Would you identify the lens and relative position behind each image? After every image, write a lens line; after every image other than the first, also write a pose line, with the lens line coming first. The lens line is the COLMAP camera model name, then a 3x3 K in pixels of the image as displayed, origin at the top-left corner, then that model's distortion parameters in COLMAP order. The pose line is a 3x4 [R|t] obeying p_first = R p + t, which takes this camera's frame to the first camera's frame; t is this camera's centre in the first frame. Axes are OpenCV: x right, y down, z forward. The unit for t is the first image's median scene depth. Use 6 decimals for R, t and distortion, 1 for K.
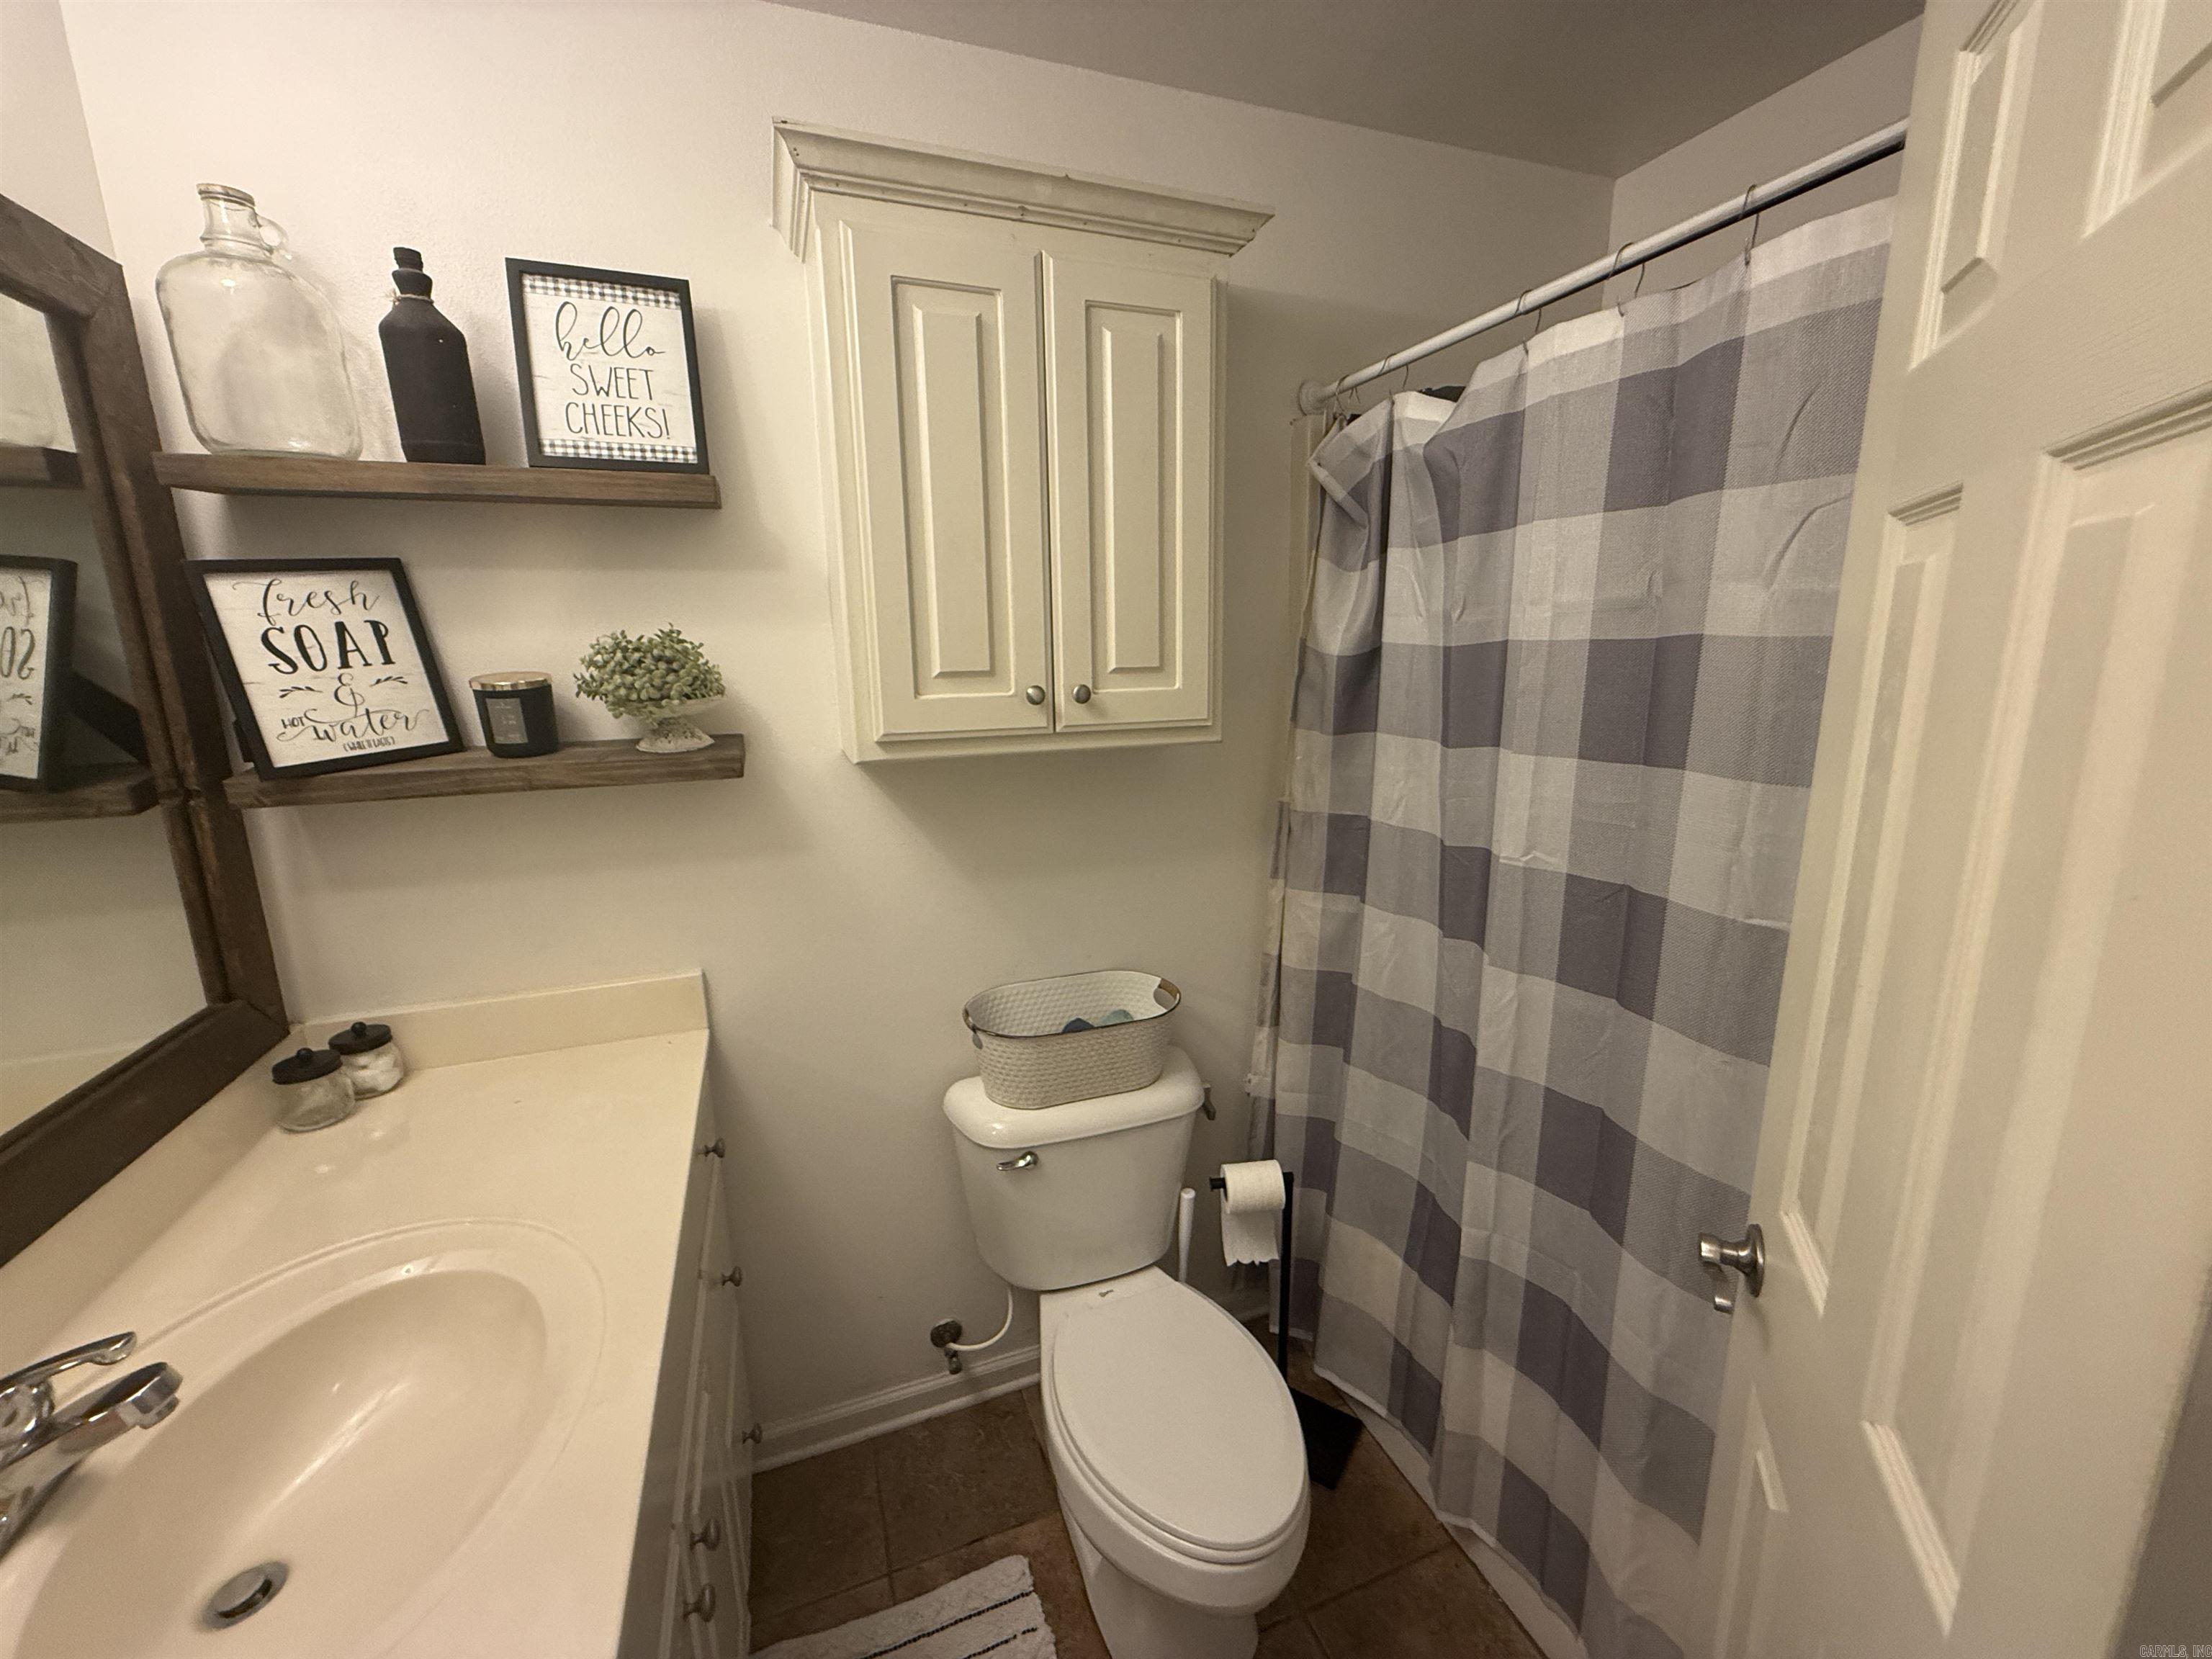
lens RADIAL K [[881.9, 0, 1105.9], [0, 881.9, 831.5], [0, 0, 1]] dist [0.002174, -0.000249]
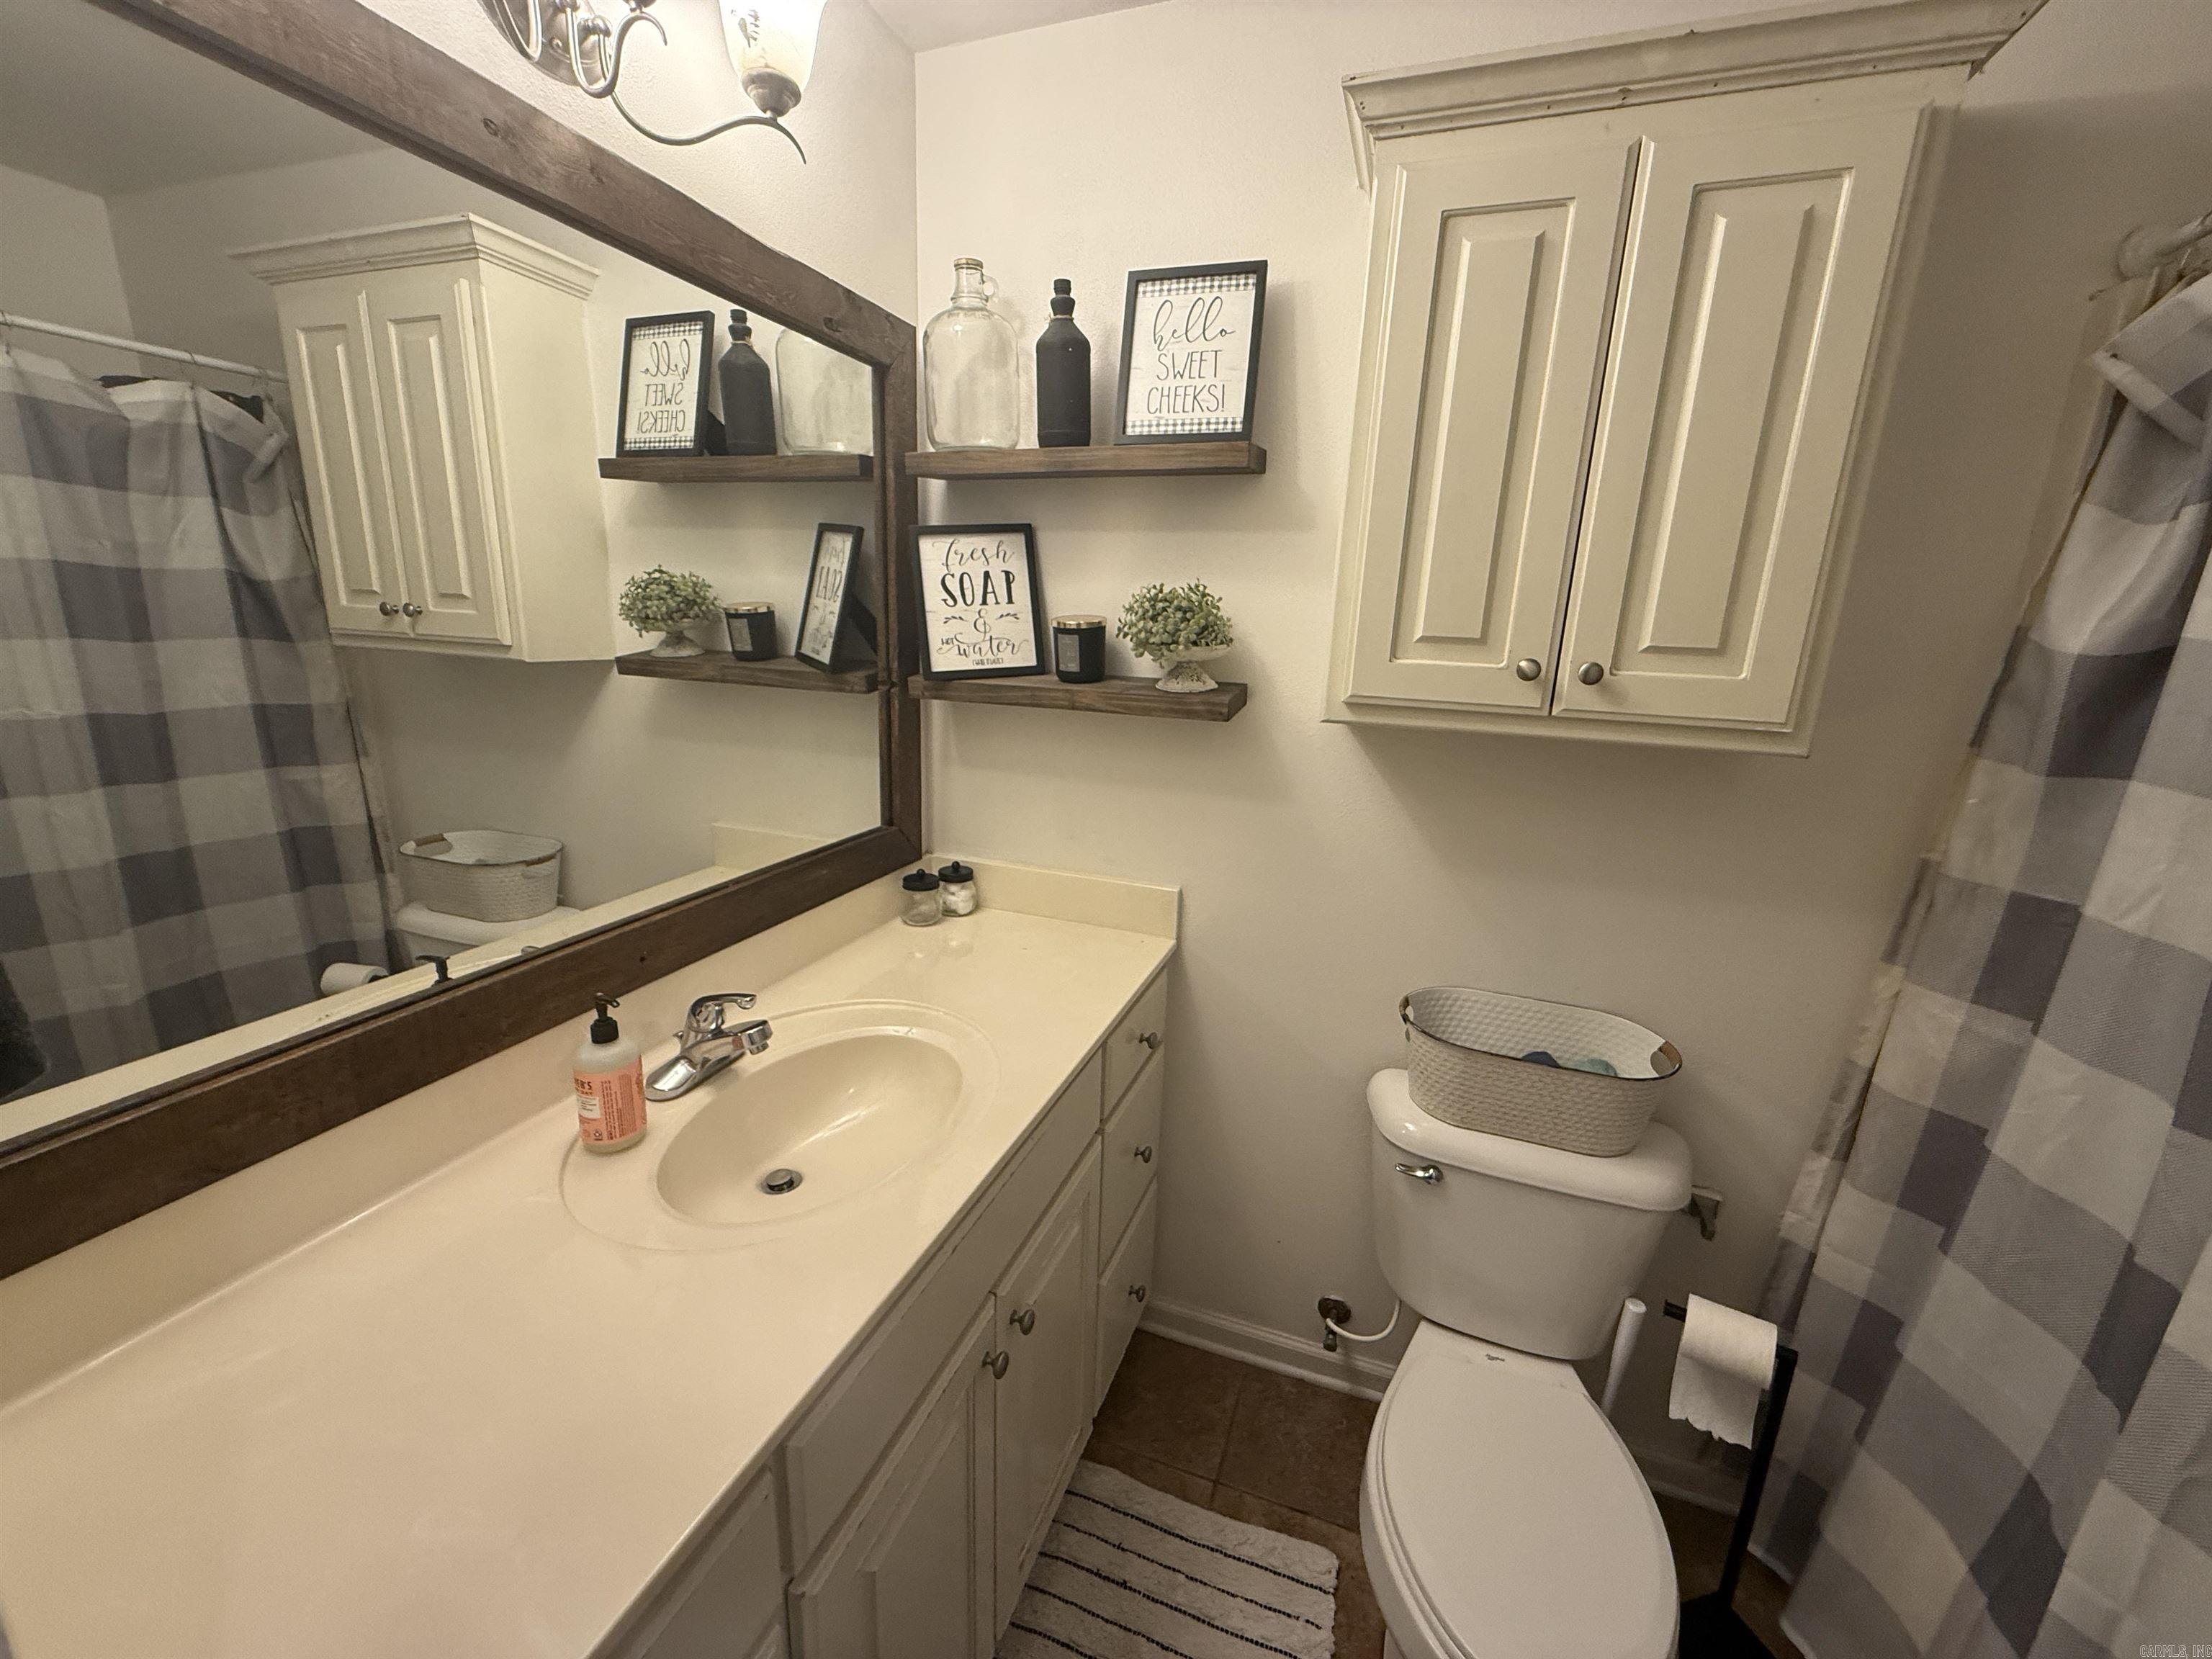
lens RADIAL K [[881.9, 0, 1101.0], [0, 881.9, 831.8], [0, 0, 1]] dist [0.002174, -0.000249]
pose [[0.759074, 0.199632, -0.619640, 0.171436], [-0.183120, 0.978866, 0.091039, 0.001607], [0.624718, 0.044363, 0.779589, 0.054819]]
